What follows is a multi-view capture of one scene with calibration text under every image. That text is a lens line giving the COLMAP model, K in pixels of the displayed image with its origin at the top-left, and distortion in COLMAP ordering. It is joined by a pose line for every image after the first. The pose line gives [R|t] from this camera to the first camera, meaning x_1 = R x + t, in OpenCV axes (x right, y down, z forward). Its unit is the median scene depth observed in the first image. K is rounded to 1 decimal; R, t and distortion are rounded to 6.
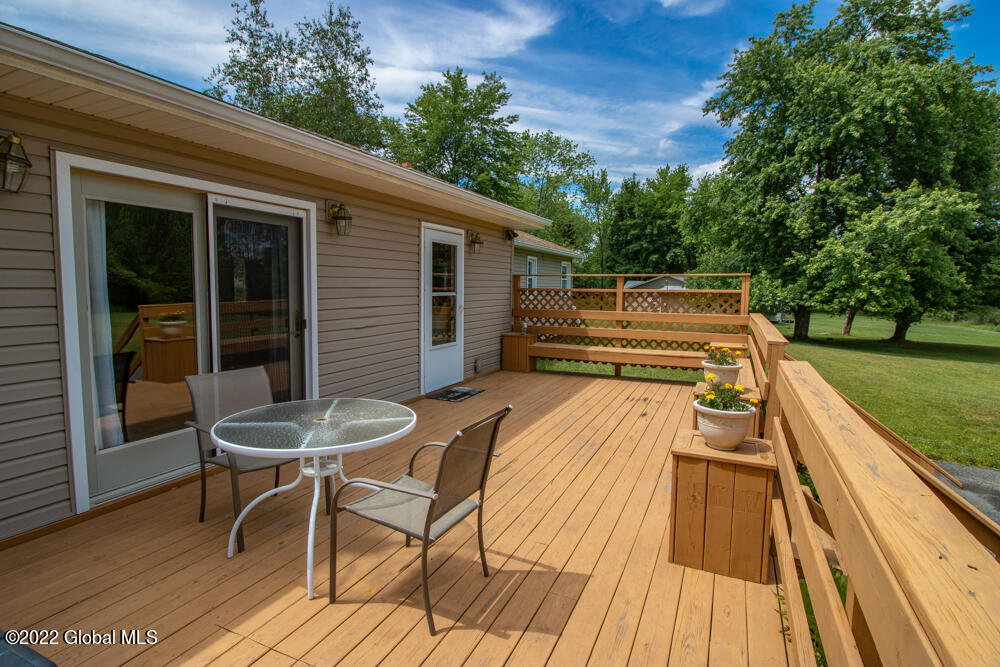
lens RADIAL K [[499.1, 0, 506.4], [0, 499.1, 327.2], [0, 0, 1]] dist [-0.005532, -0.003865]
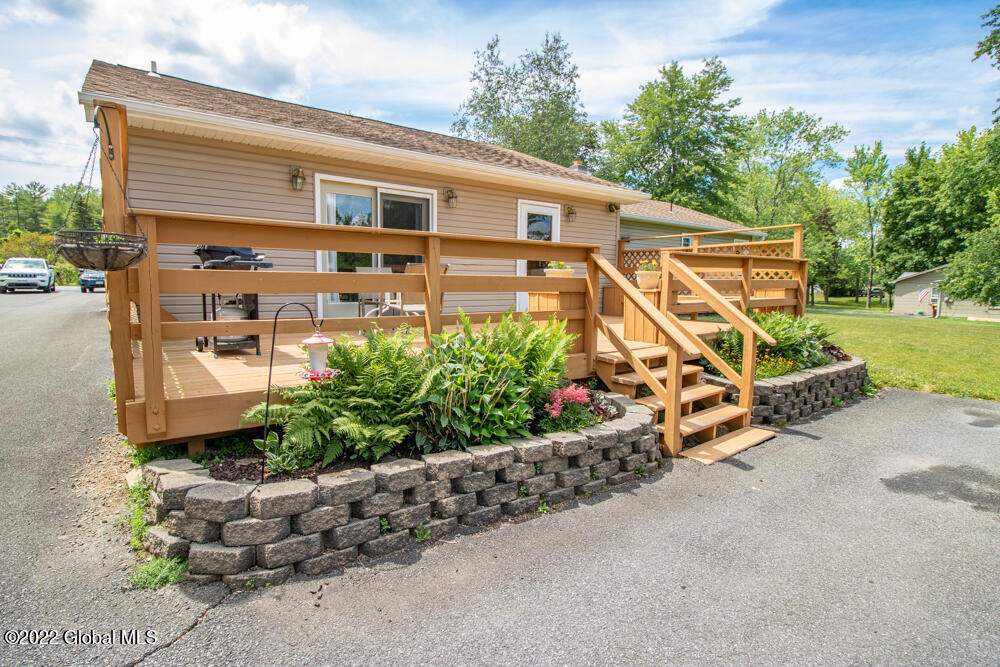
lens RADIAL K [[499.1, 0, 508.1], [0, 499.1, 329.8], [0, 0, 1]] dist [-0.005532, -0.003865]
pose [[0.887229, 0.035554, -0.459958, 0.132964], [-0.033922, 0.999355, 0.011814, 0.043315], [0.460081, 0.005121, 0.887862, -0.091184]]
